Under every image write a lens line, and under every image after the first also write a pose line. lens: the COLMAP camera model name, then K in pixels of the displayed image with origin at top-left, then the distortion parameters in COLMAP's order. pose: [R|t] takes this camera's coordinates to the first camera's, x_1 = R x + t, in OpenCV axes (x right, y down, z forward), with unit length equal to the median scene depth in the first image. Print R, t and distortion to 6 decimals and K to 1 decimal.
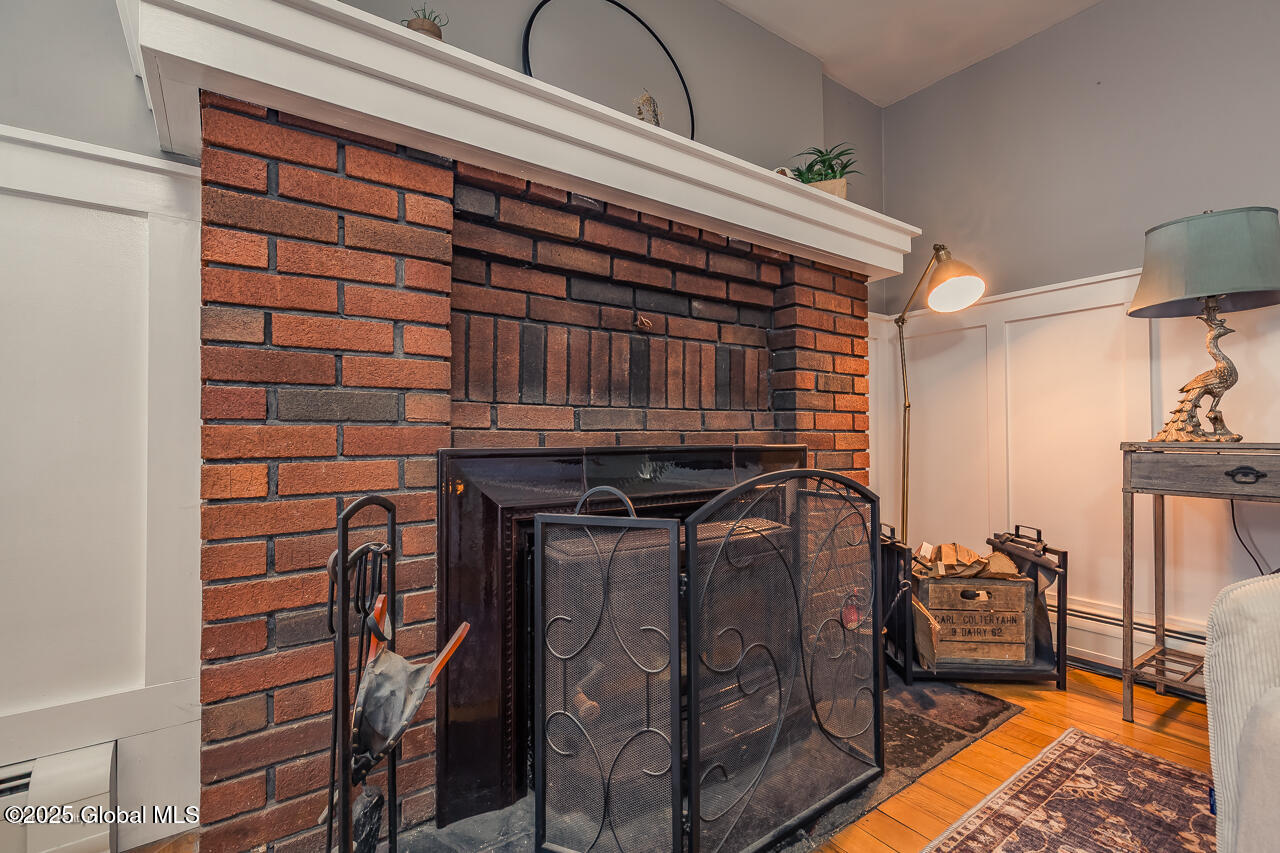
lens RADIAL K [[576.5, 0, 642.6], [0, 576.5, 428.9], [0, 0, 1]] dist [0.007307, -0.000198]
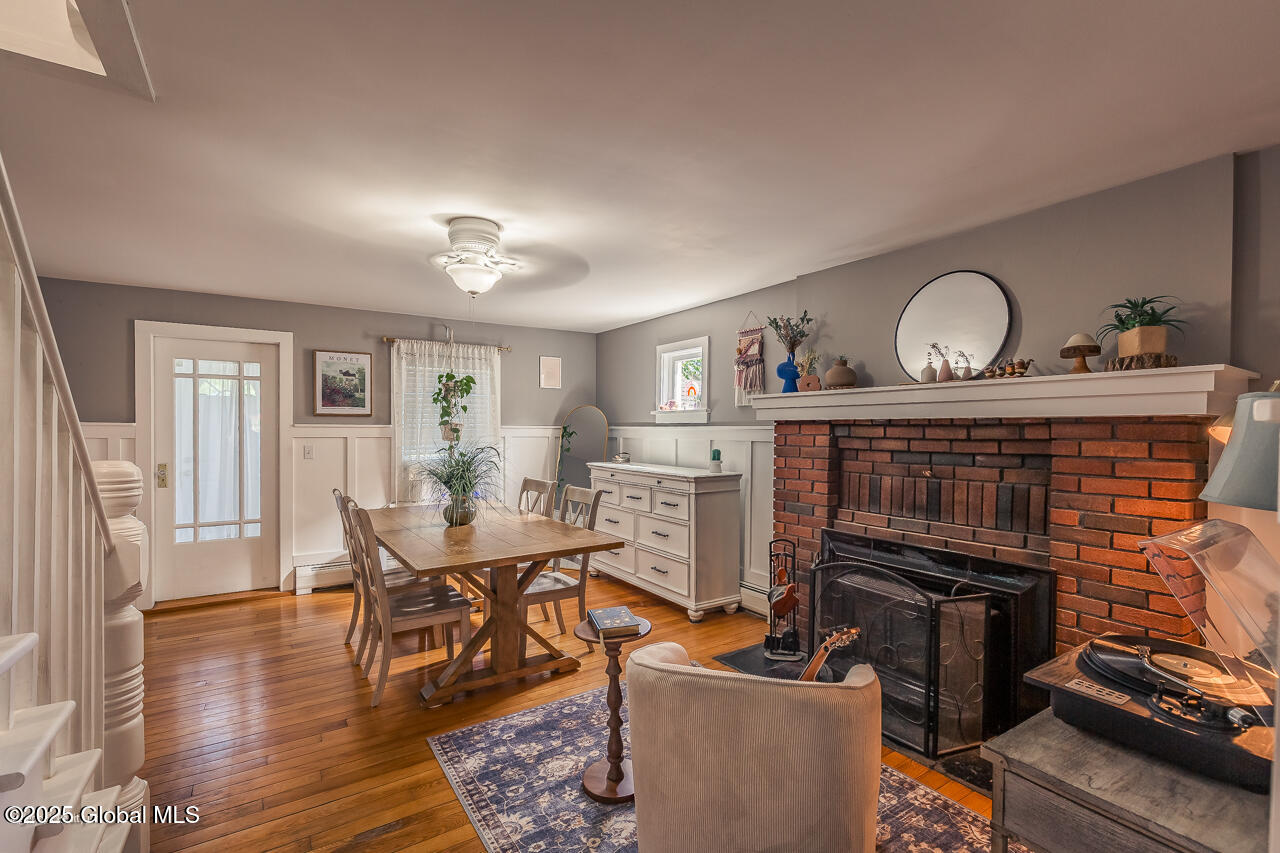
lens RADIAL K [[576.5, 0, 644.2], [0, 576.5, 432.6], [0, 0, 1]] dist [0.007307, -0.000198]
pose [[-0.041779, 0.005348, -0.999113, 1.765466], [0.009356, 0.999944, 0.004962, -0.317943], [0.999083, -0.009140, -0.041827, 0.189040]]
